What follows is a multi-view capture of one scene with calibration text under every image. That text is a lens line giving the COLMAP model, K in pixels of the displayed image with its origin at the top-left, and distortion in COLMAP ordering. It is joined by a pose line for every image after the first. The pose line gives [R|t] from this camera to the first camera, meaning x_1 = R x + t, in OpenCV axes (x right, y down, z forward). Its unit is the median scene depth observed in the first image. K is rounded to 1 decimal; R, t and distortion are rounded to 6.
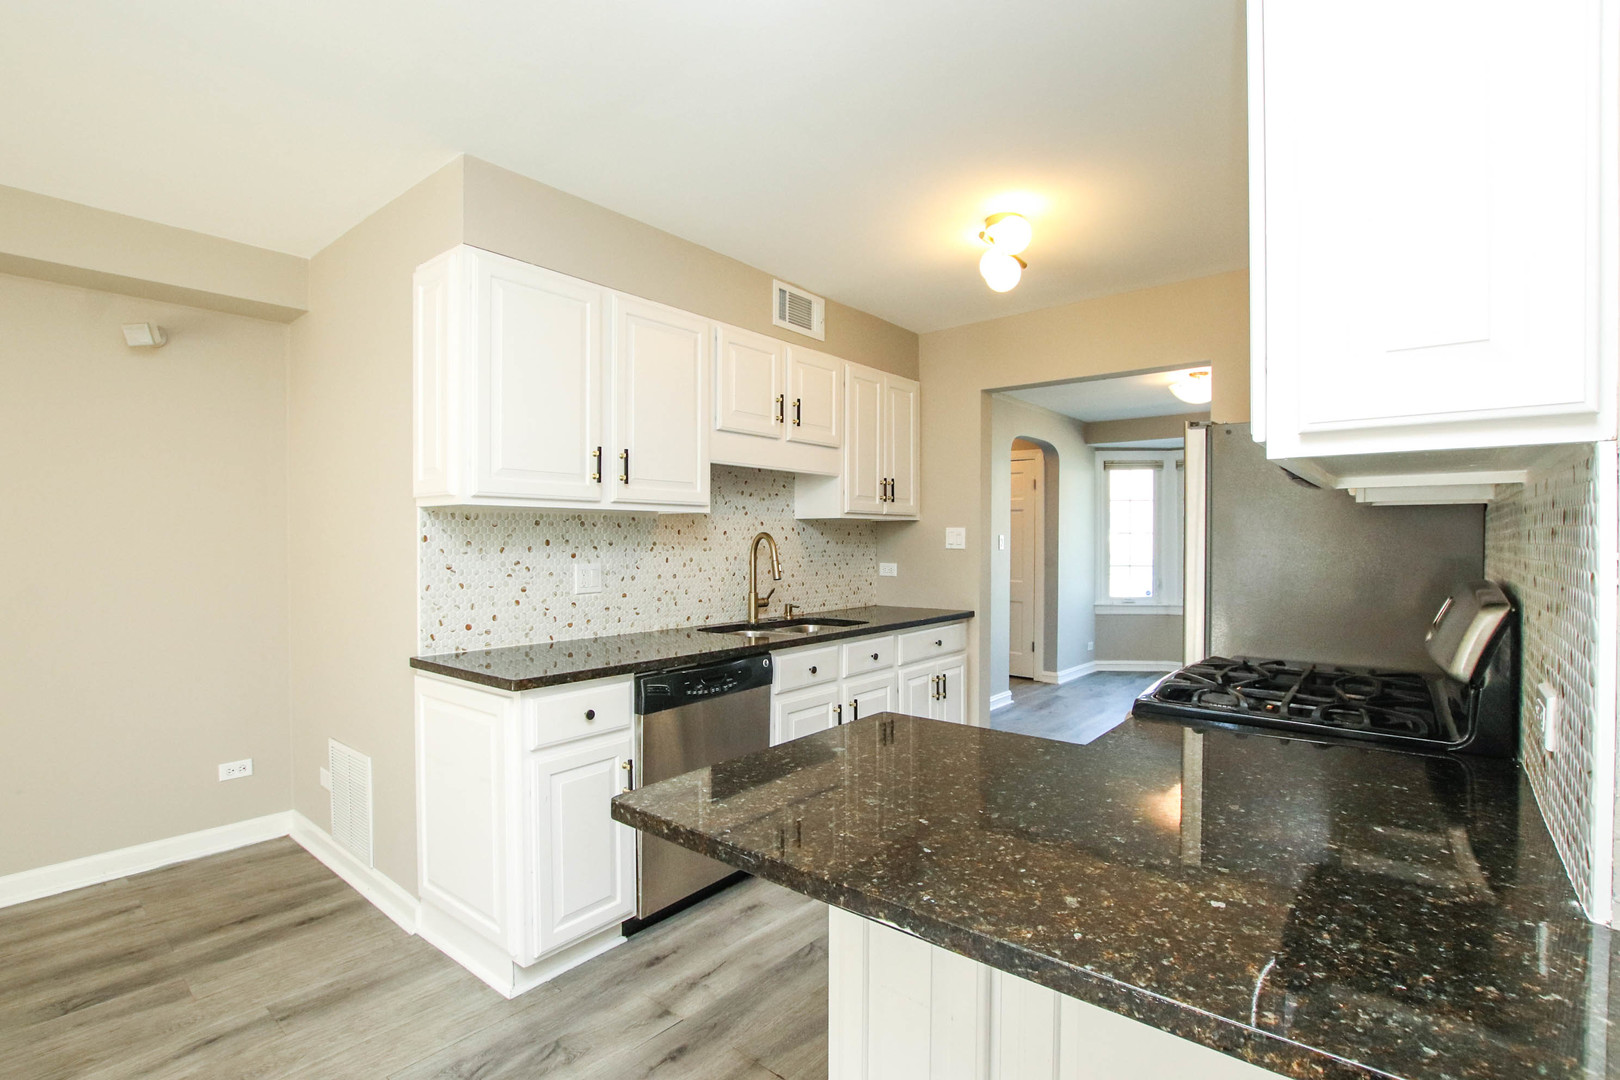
lens RADIAL K [[759.4, 0, 806.9], [0, 759.4, 543.2], [0, 0, 1]] dist [-0.029399, 0.002337]
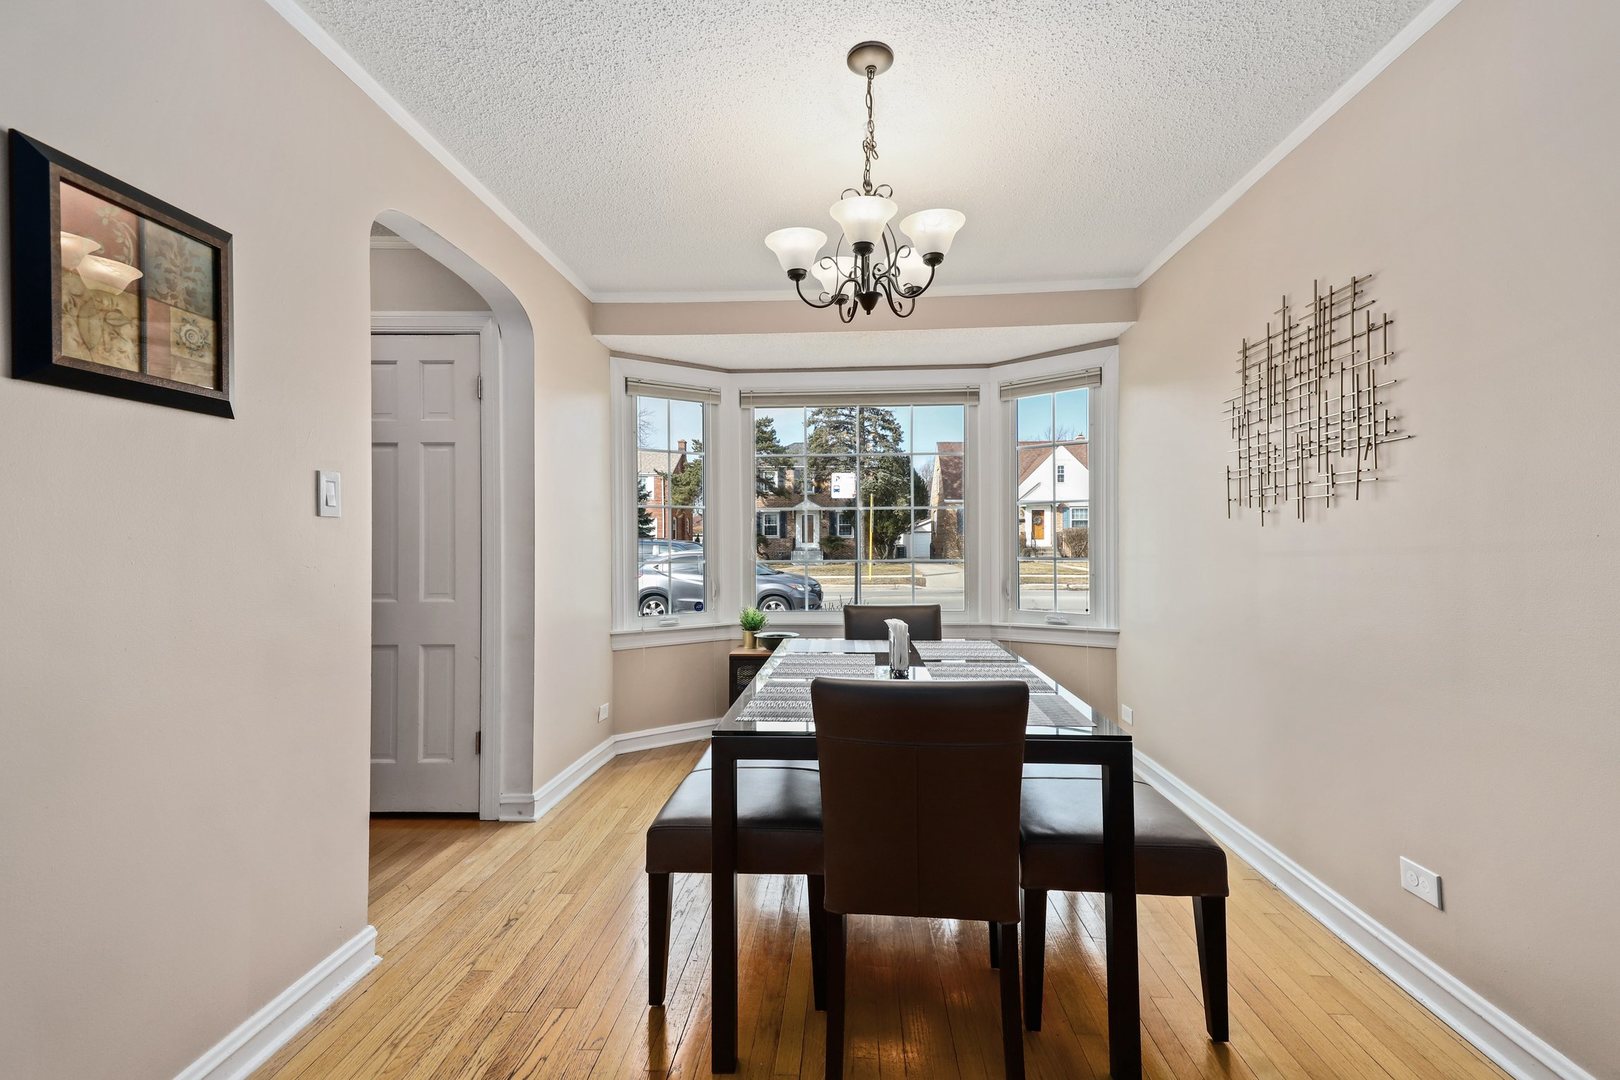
lens RADIAL K [[719.6, 0, 827.1], [0, 719.6, 537.6], [0, 0, 1]] dist [0.024838, -0.000381]
pose [[0.791727, -0.000344, 0.610875, 0.186901], [0.012558, 0.999798, -0.015714, 0.018959], [-0.610746, 0.020113, 0.791571, 0.494214]]
